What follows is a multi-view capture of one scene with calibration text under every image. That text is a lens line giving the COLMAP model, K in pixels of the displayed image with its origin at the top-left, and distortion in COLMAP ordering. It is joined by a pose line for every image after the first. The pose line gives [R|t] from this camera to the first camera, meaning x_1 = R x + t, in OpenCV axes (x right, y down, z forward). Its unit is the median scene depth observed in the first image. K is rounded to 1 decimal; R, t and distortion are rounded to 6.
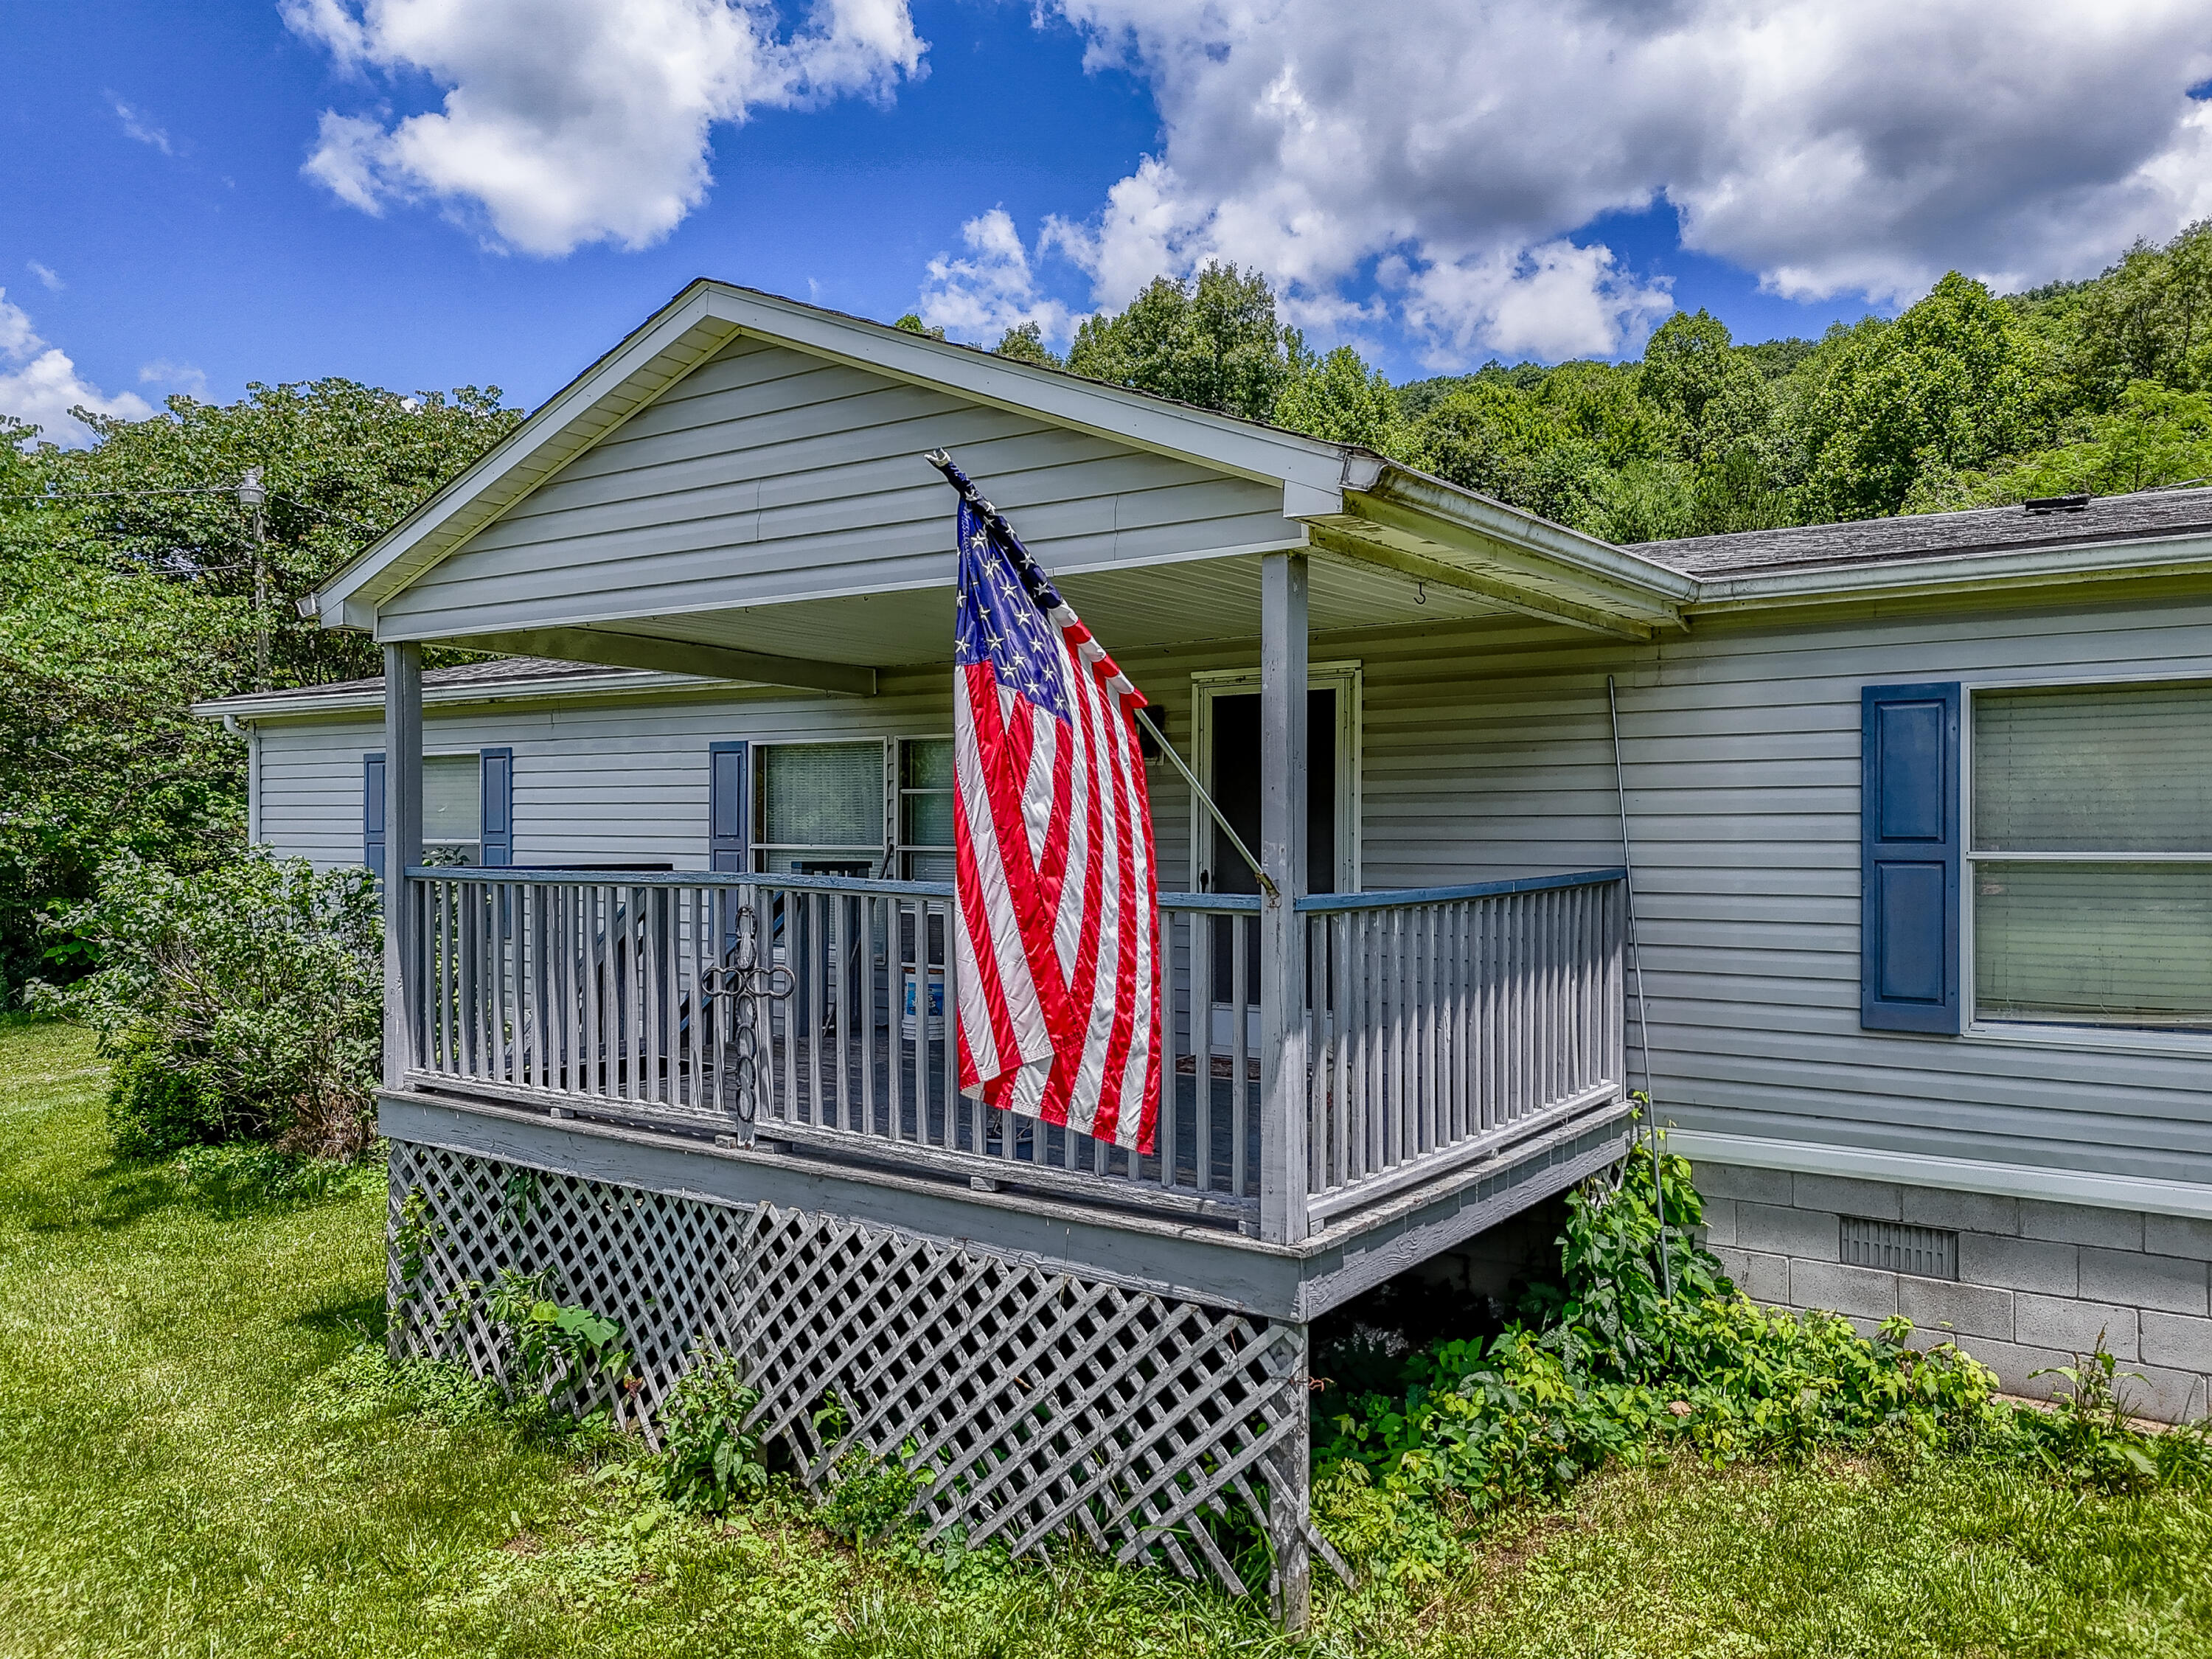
lens RADIAL K [[1638.4, 0, 1099.1], [0, 1638.4, 839.2], [0, 0, 1]] dist [0.050391, -0.045999]
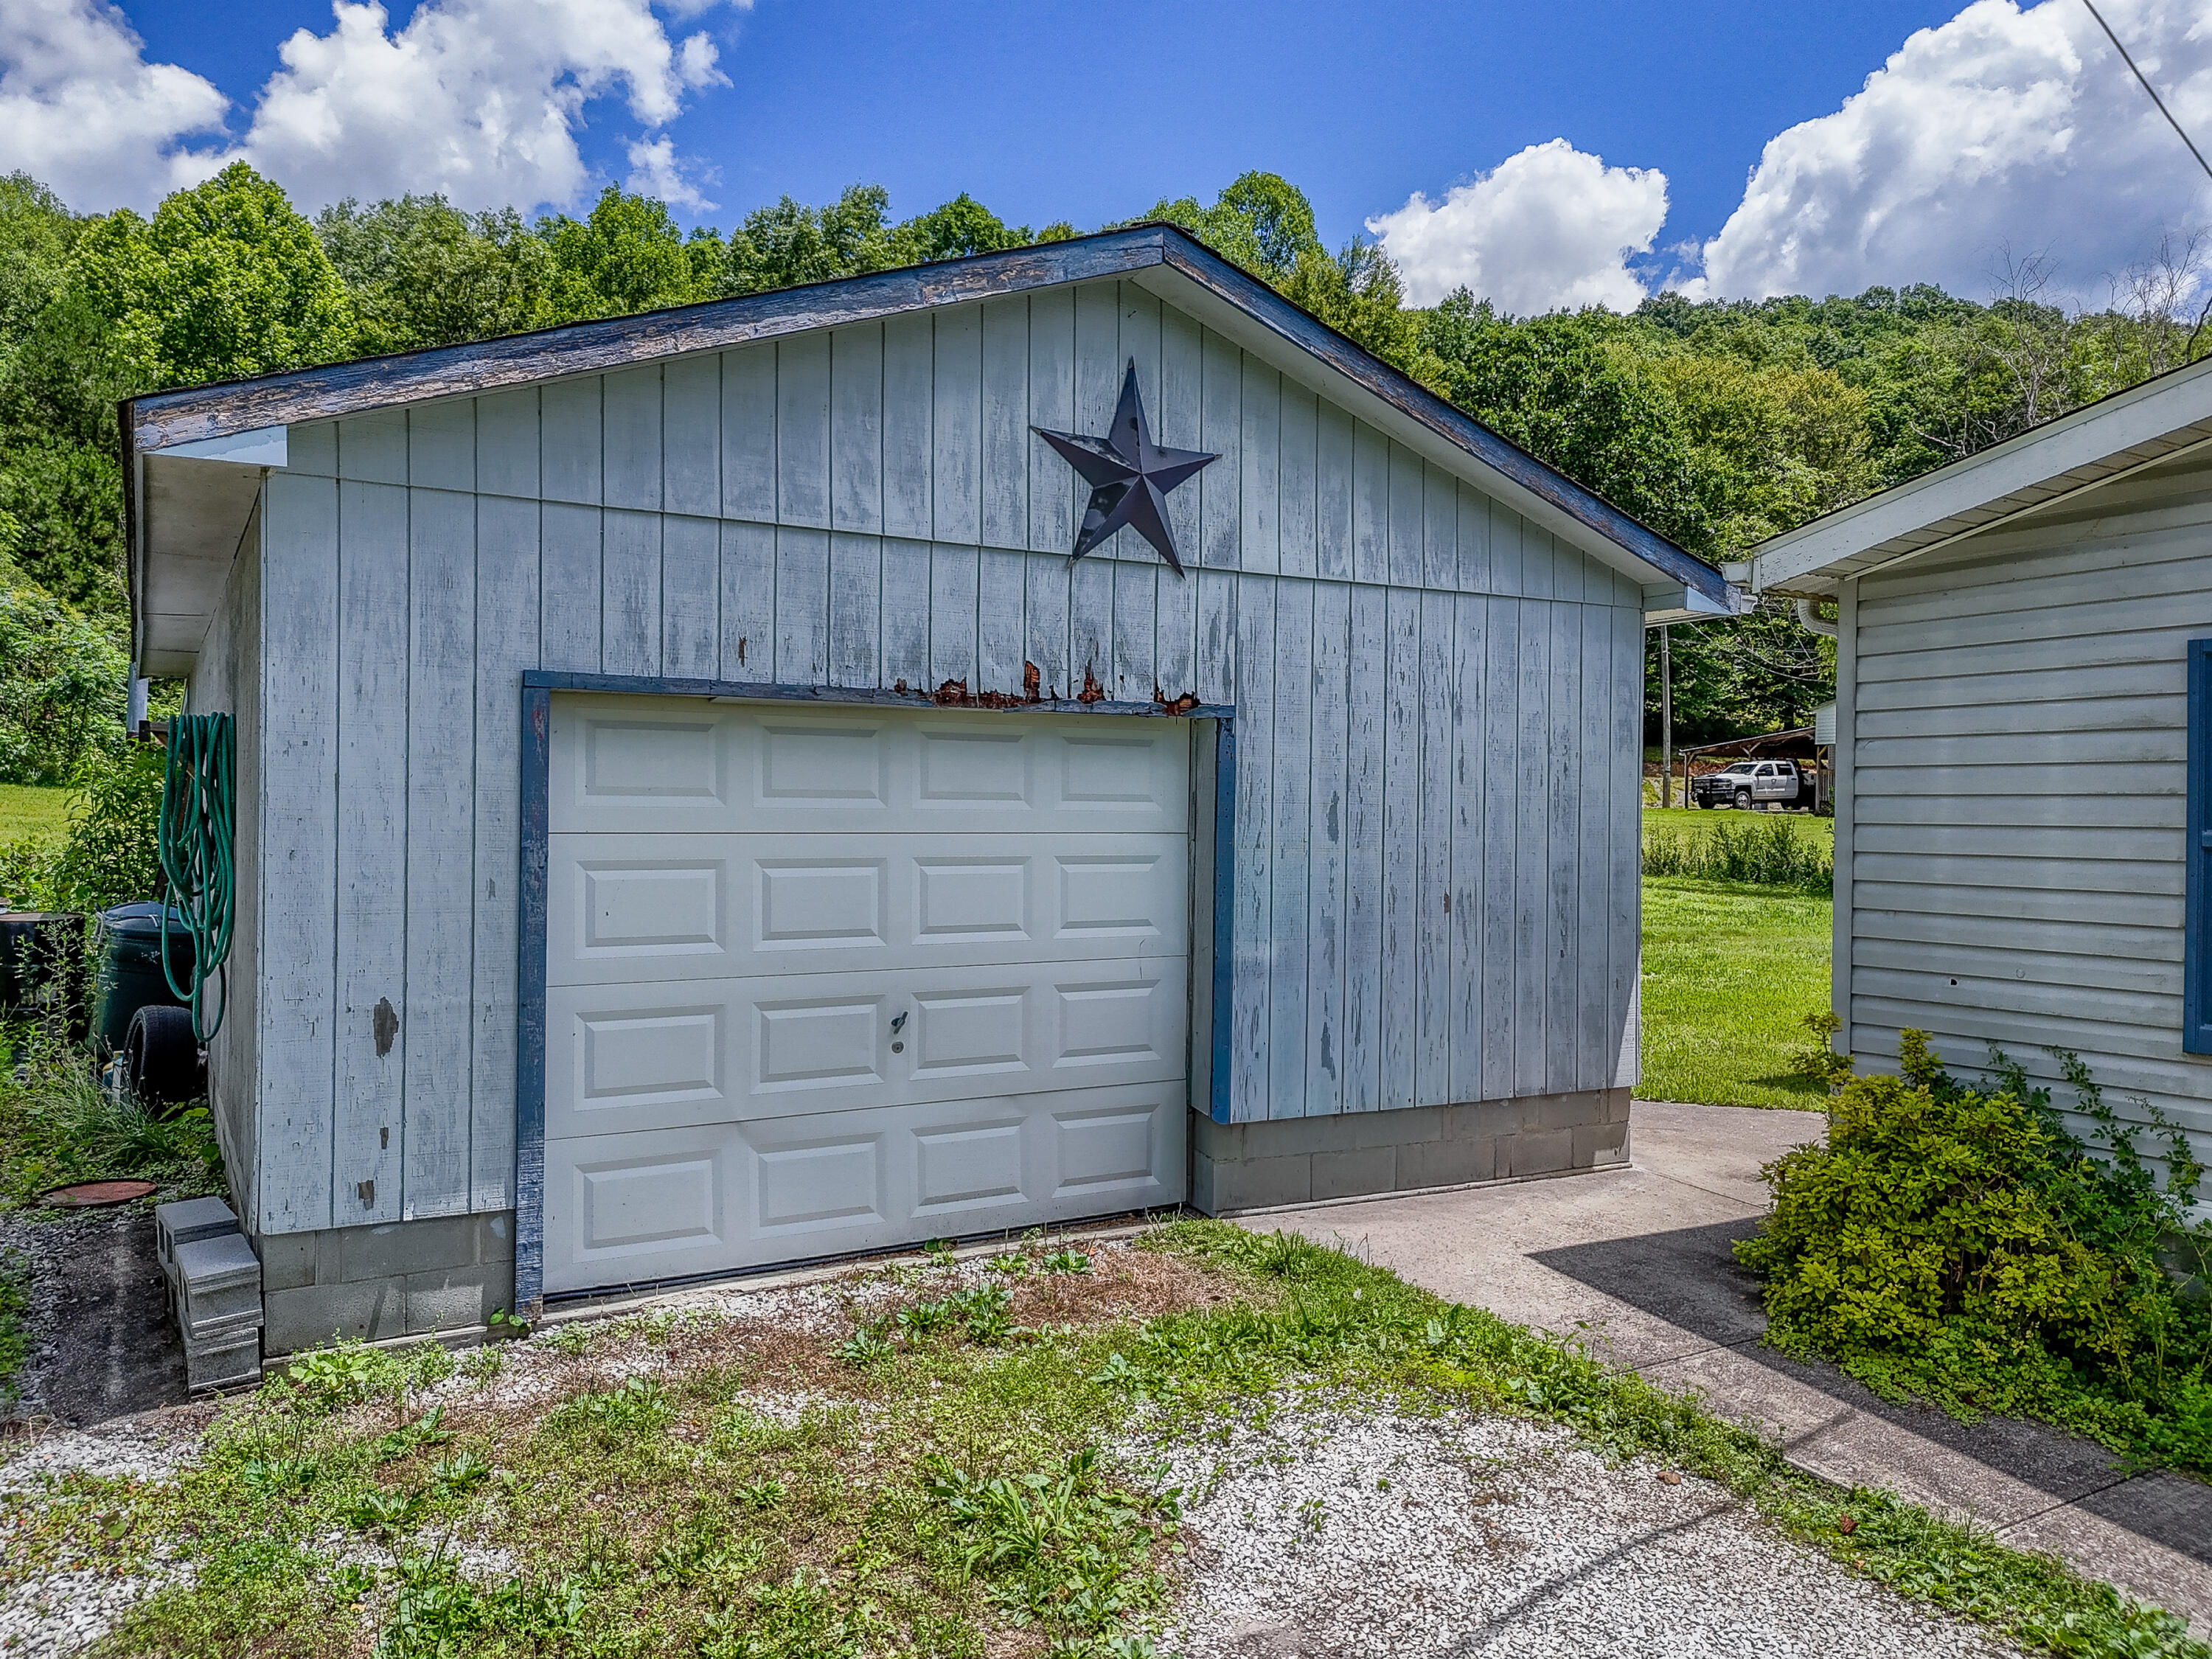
lens RADIAL K [[1630.9, 0, 1109.9], [0, 1630.9, 833.7], [0, 0, 1]] dist [0.080819, -0.086479]
pose [[0.377579, -0.004763, 0.925965, -1.509631], [-0.004103, 0.999968, 0.006817, -0.005032], [-0.925968, -0.006373, 0.377548, 3.238686]]
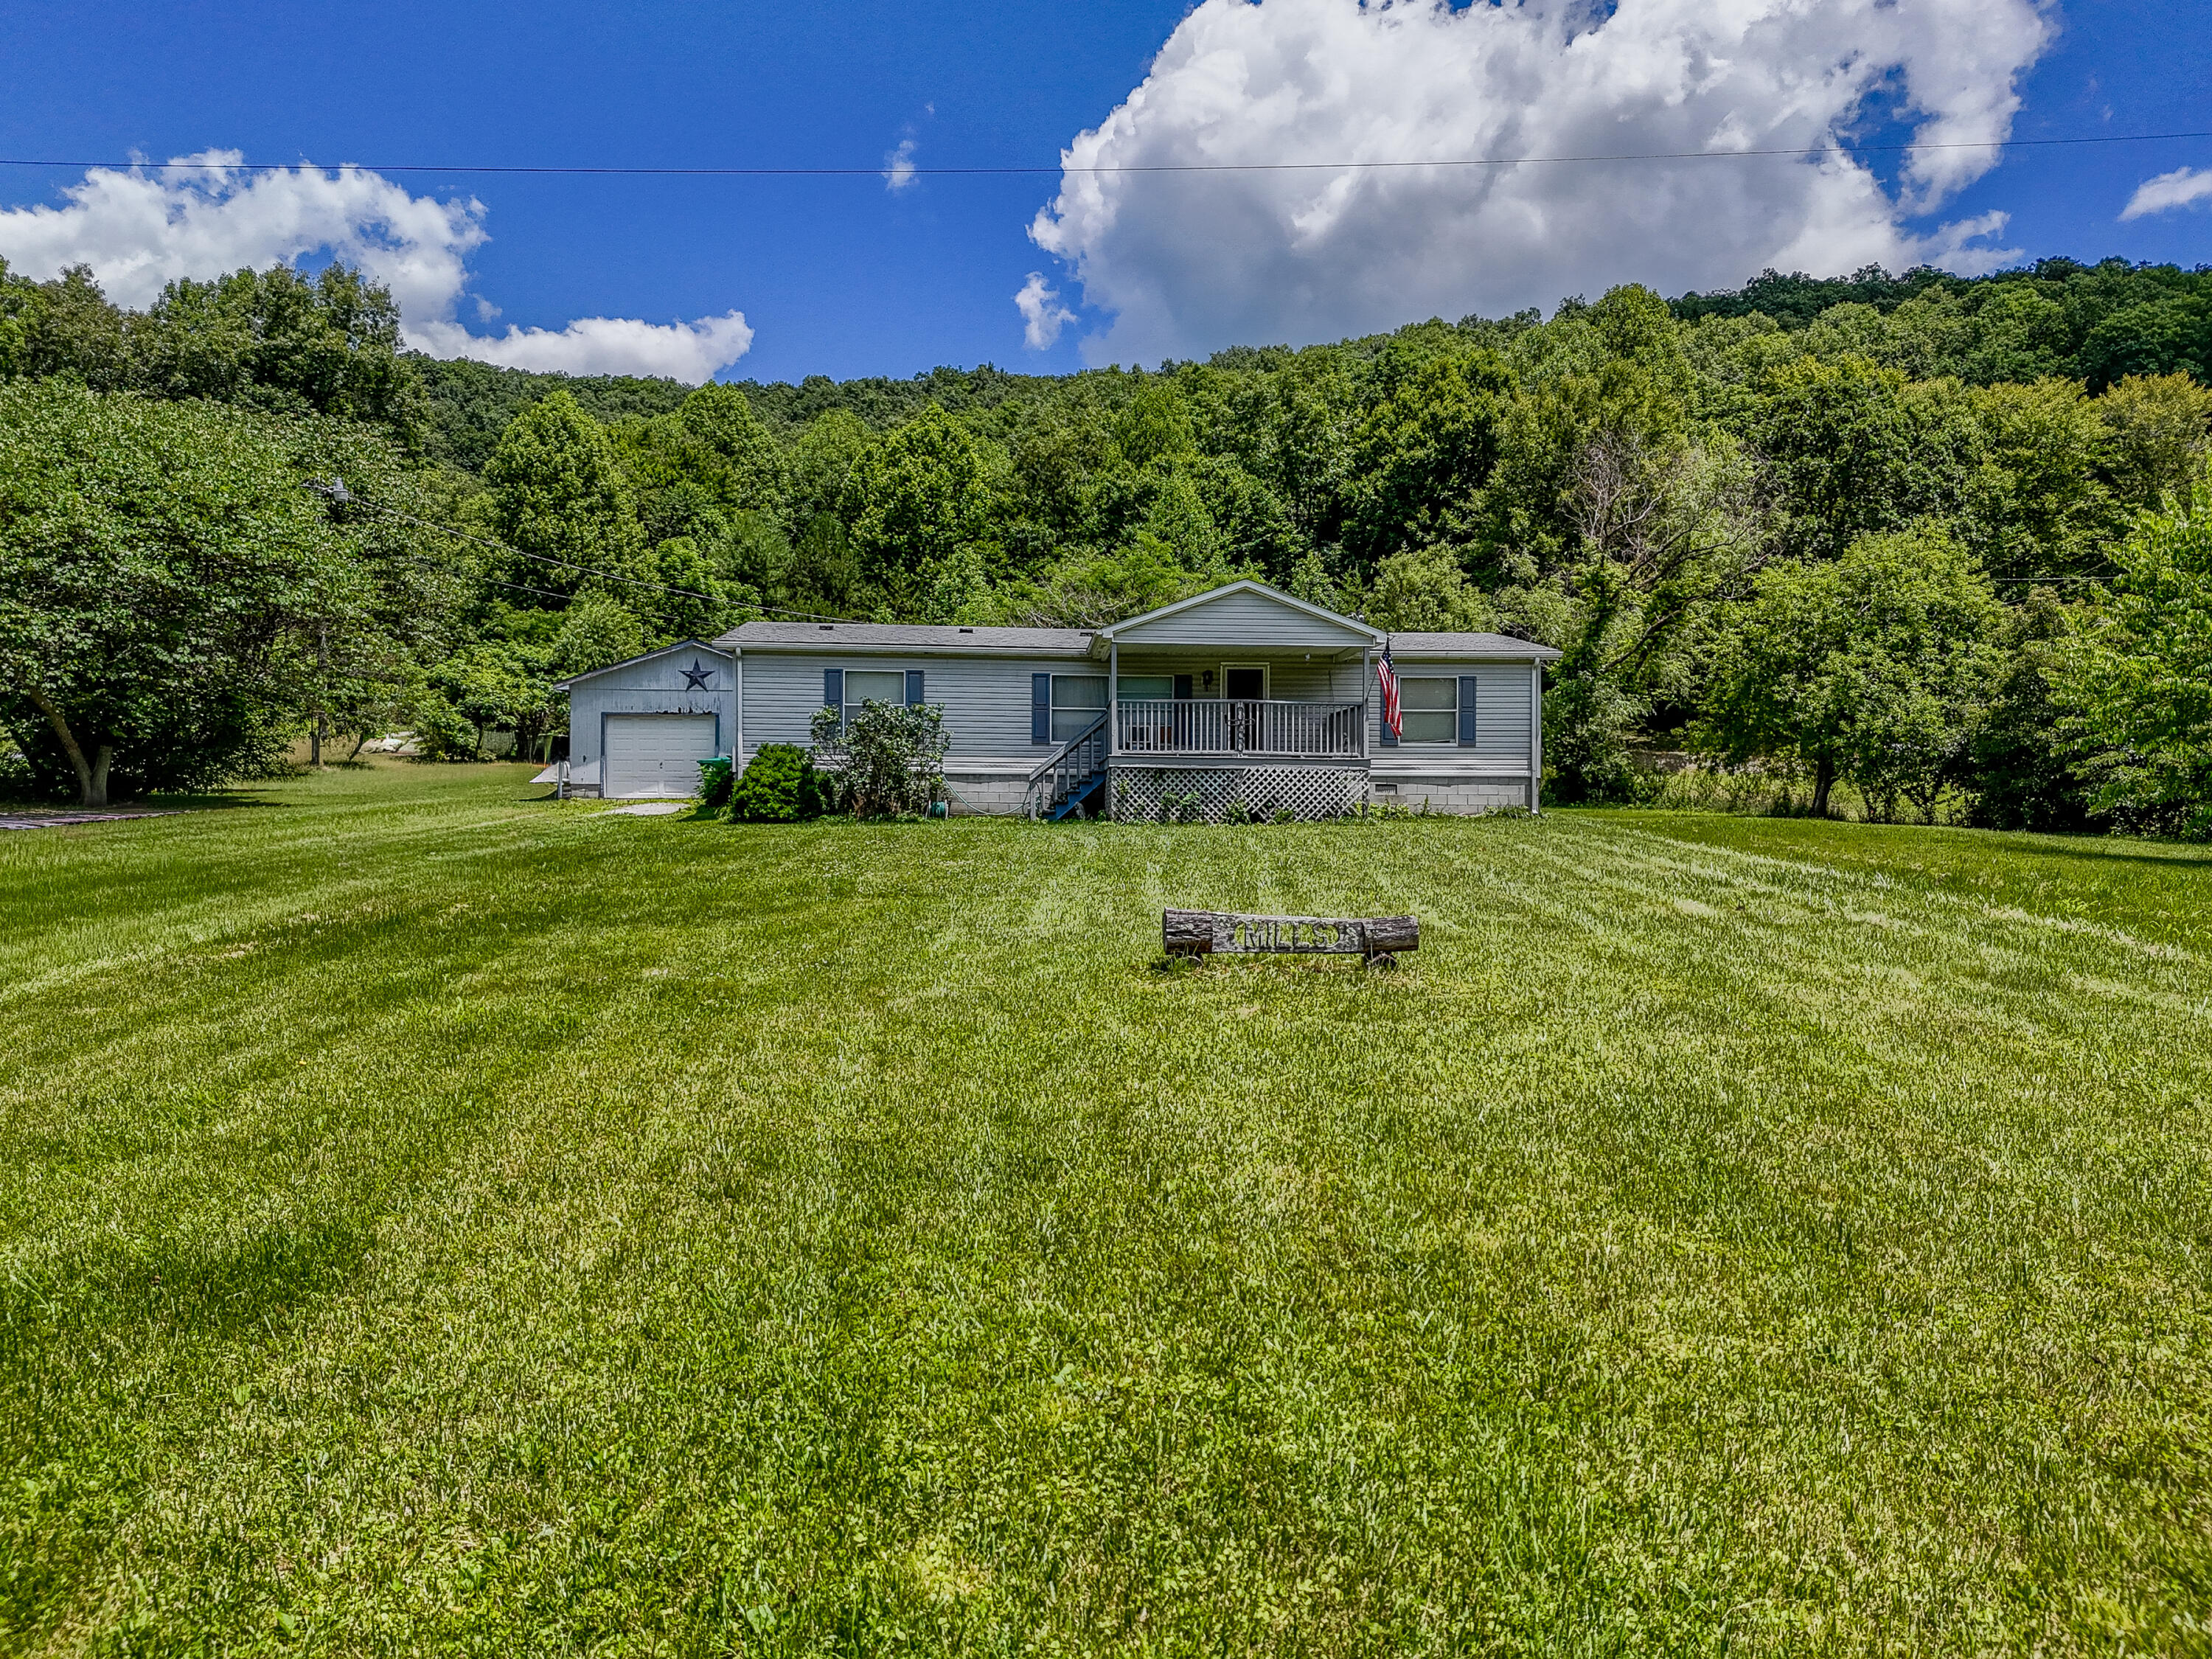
lens RADIAL K [[1617.8, 0, 1106.0], [0, 1617.8, 829.5], [0, 0, 1]] dist [0.084243, -0.083231]
pose [[0.774367, 0.004371, 0.632722, -3.315045], [-0.001413, 0.999986, -0.005178, 0.400969], [-0.632736, 0.003116, 0.774362, -2.289670]]
